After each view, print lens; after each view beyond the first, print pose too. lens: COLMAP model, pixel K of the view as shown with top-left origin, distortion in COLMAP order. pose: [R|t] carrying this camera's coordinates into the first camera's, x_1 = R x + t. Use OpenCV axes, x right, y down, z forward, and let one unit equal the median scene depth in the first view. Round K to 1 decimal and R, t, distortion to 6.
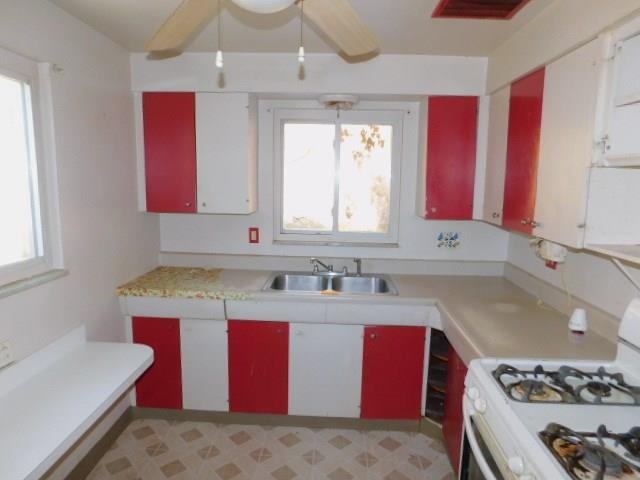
lens RADIAL K [[425.5, 0, 320.6], [0, 425.5, 240.6], [0, 0, 1]] dist [-0.036183, 0.033766]
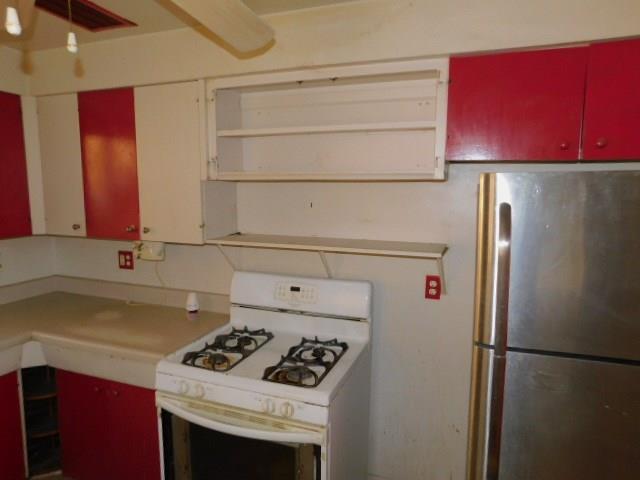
lens RADIAL K [[425.5, 0, 318.6], [0, 425.5, 237.9], [0, 0, 1]] dist [-0.036183, 0.033766]
pose [[0.341077, -0.135669, 0.930194, -0.385670], [0.144450, 0.985342, 0.090747, -0.053991], [-0.928871, 0.103415, 0.355675, 0.196926]]
